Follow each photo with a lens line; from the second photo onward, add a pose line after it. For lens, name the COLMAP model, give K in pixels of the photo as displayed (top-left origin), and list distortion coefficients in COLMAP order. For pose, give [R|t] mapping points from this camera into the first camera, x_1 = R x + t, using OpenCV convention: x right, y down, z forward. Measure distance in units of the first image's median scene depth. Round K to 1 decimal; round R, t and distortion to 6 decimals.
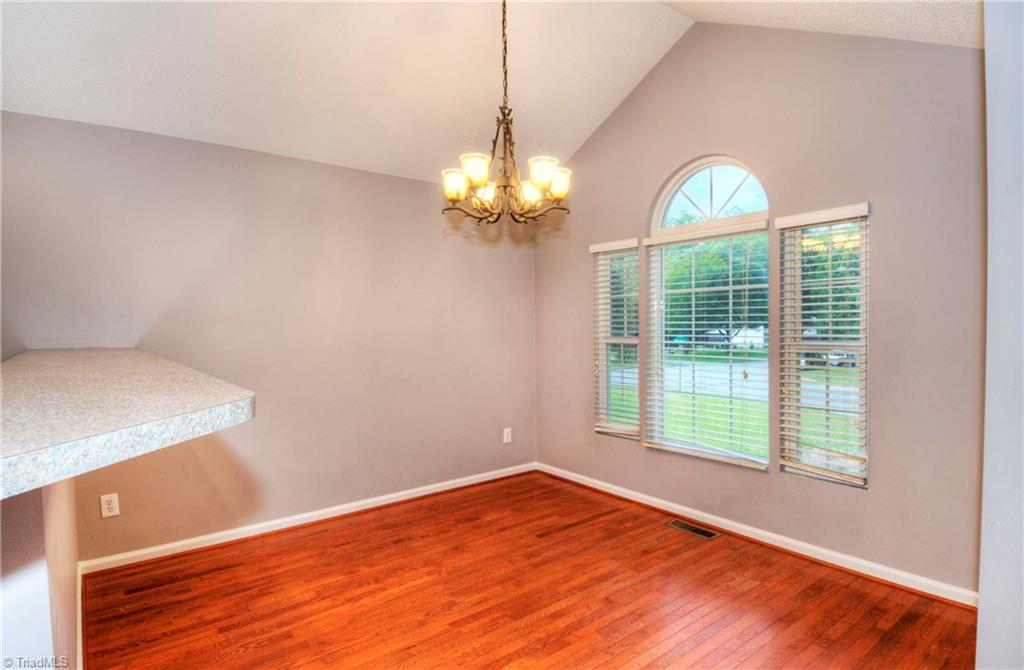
lens RADIAL K [[533.7, 0, 519.2], [0, 533.7, 336.8], [0, 0, 1]] dist [0.046365, -0.050008]
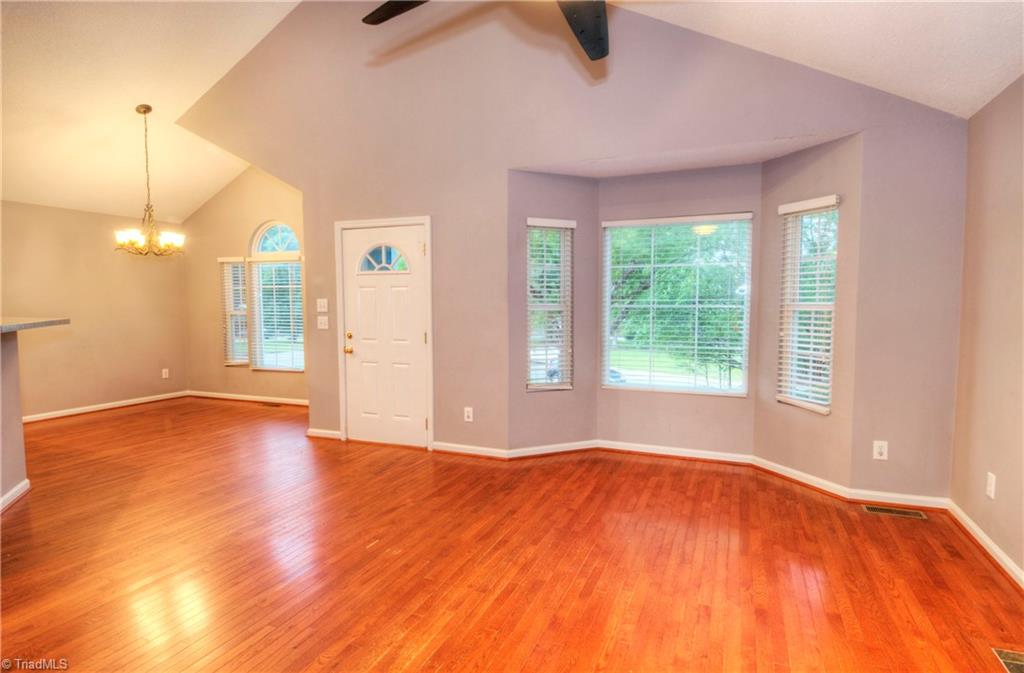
lens RADIAL K [[556.3, 0, 513.1], [0, 556.3, 356.8], [0, 0, 1]] dist [0.047071, 0.000751]
pose [[0.875657, -0.036193, 0.481575, 0.109290], [0.005536, 0.997874, 0.064930, 0.045737], [-0.482901, -0.054190, 0.873996, -1.433358]]
